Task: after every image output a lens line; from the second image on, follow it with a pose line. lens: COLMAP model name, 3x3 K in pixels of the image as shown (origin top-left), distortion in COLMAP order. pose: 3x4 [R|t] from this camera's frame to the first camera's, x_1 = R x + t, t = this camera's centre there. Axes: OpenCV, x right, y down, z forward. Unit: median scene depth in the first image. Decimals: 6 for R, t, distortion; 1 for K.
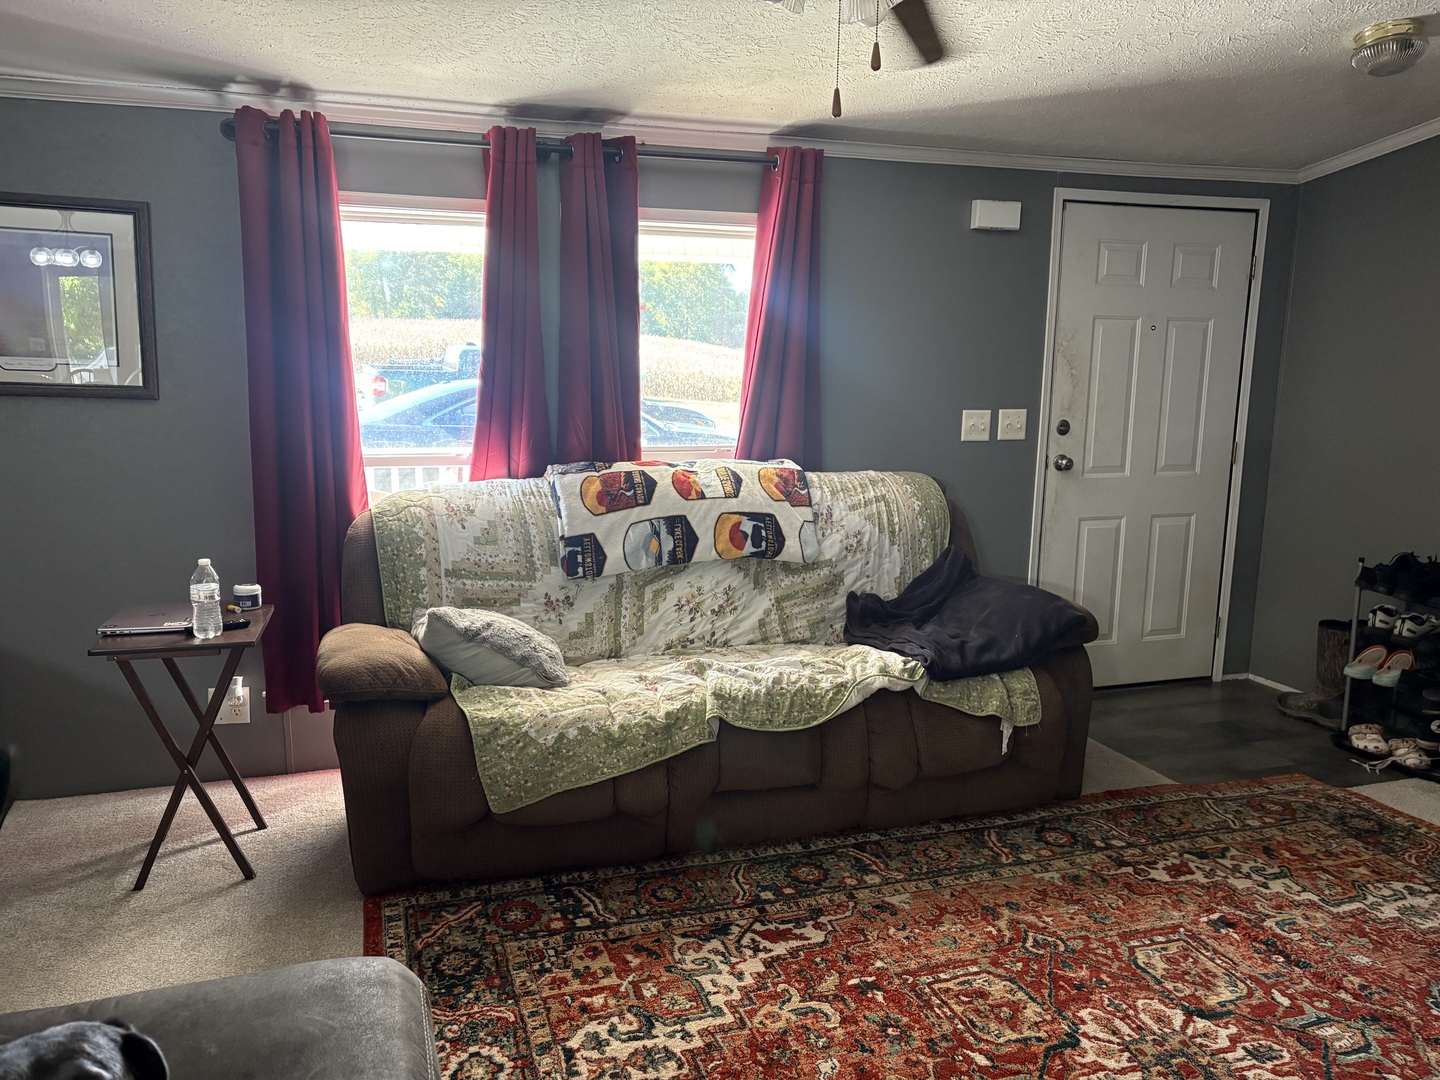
lens RADIAL K [[1097.3, 0, 715.6], [0, 1097.3, 528.0], [0, 0, 1]] dist [0.039992, -0.024333]
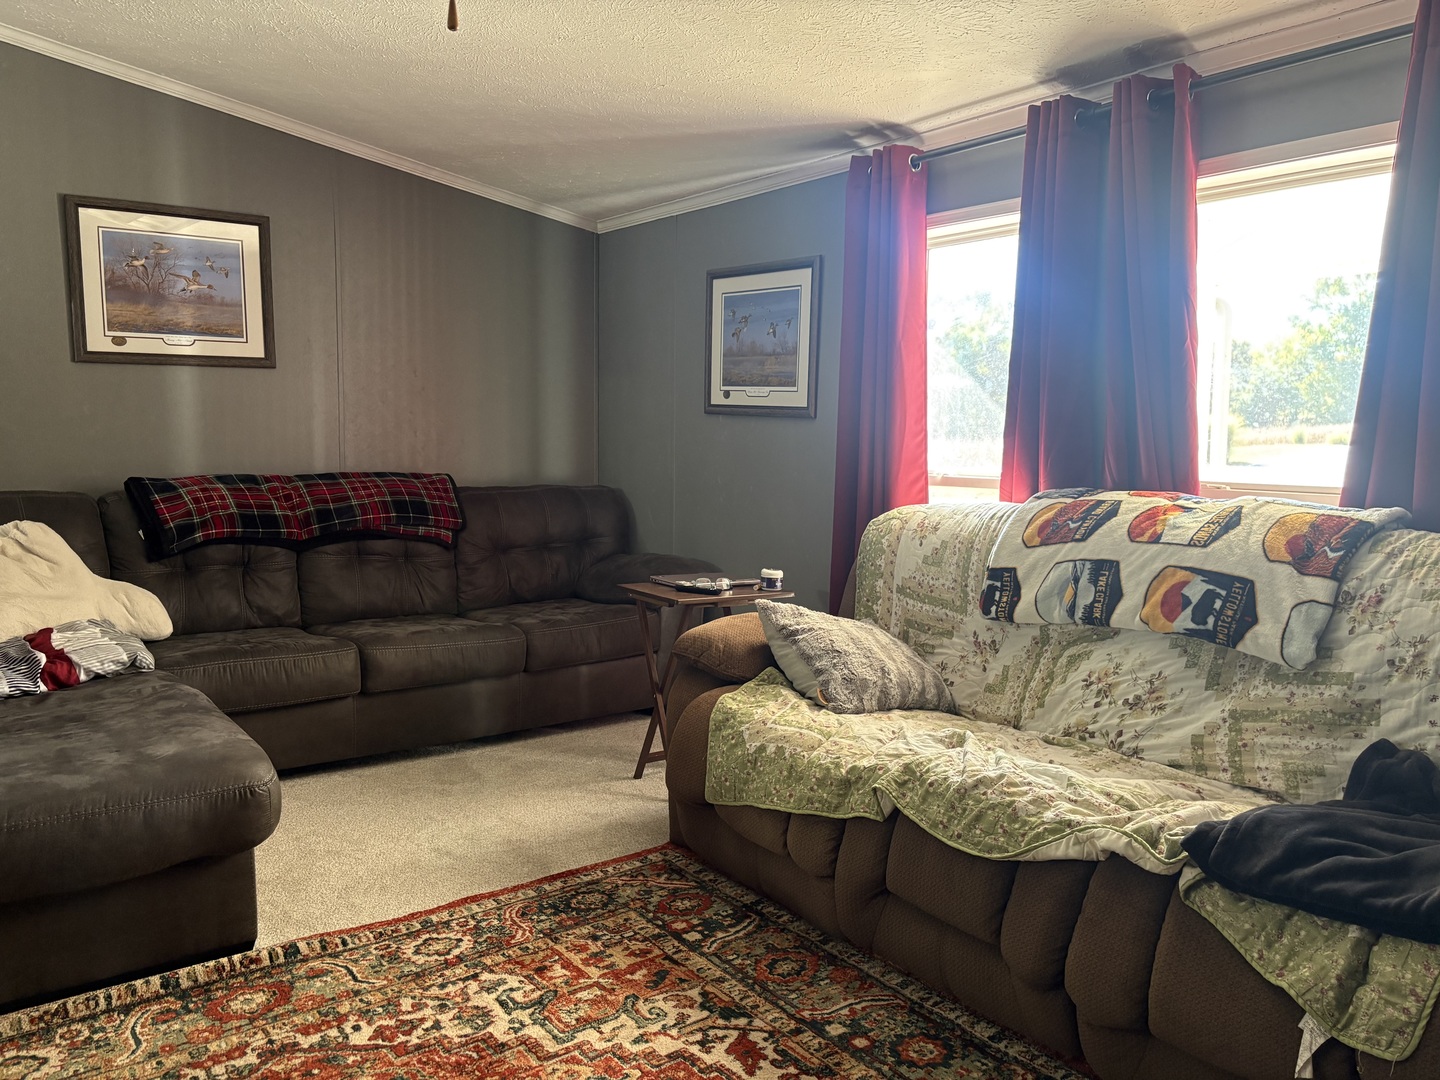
lens RADIAL K [[1097.3, 0, 713.7], [0, 1097.3, 552.5], [0, 0, 1]] dist [0.039992, -0.024333]
pose [[0.330067, 0.098462, -0.938808, 0.570930], [-0.161204, 0.985815, 0.046716, -0.008329], [0.930091, 0.135921, 0.341257, 0.509170]]
